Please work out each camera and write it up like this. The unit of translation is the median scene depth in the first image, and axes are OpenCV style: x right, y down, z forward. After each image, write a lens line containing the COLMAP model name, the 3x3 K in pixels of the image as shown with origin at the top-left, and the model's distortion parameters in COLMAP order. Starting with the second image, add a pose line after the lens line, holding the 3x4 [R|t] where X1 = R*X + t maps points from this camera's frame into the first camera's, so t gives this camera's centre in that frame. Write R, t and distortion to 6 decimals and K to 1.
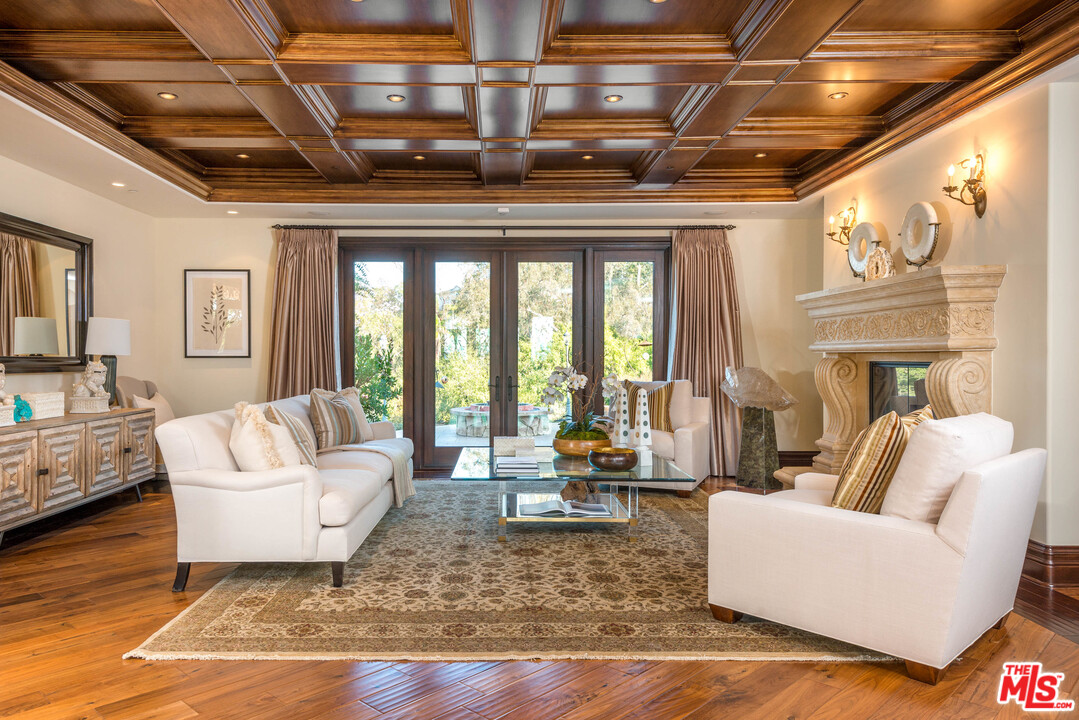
lens RADIAL K [[1214.5, 0, 540.7], [0, 1214.5, 360.1], [0, 0, 1]] dist [0.009439, 0.000000]
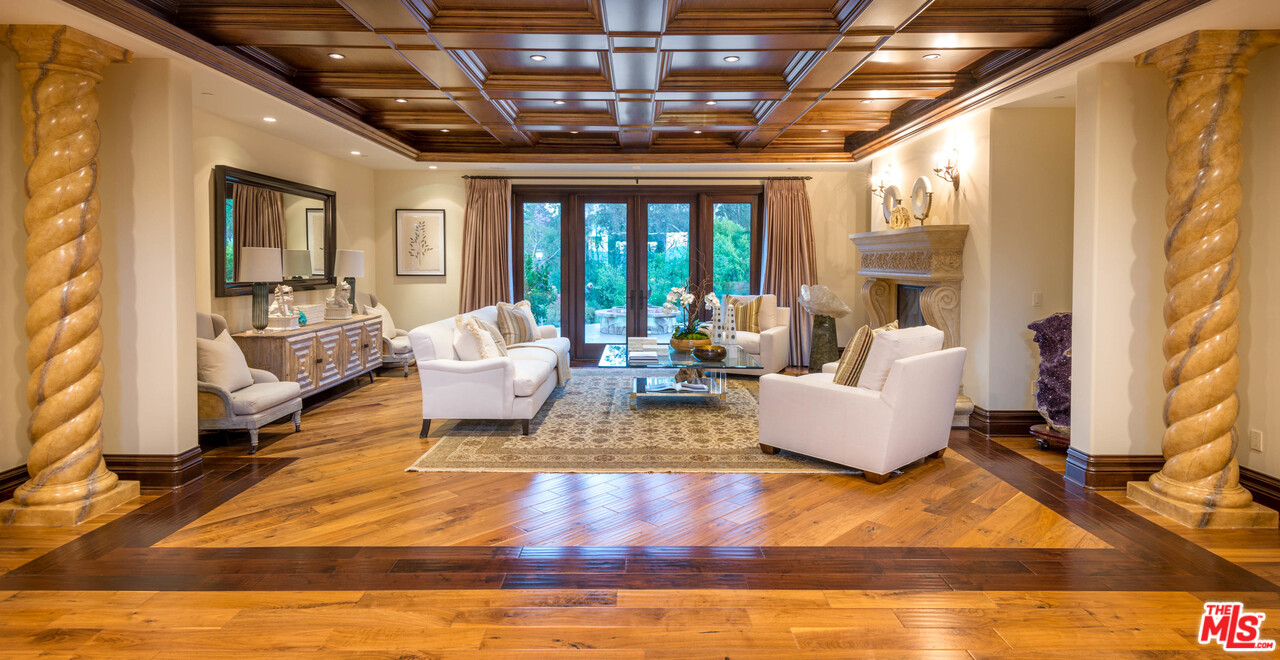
lens RADIAL K [[1193.9, 0, 641.9], [0, 1193.9, 329.6], [0, 0, 1]] dist [0.024394, 0.000000]
pose [[0.999478, 0.002158, -0.032225, 0.022299], [-0.000145, 0.998056, 0.062330, -0.032080], [0.032297, -0.062292, 0.997535, -0.381183]]
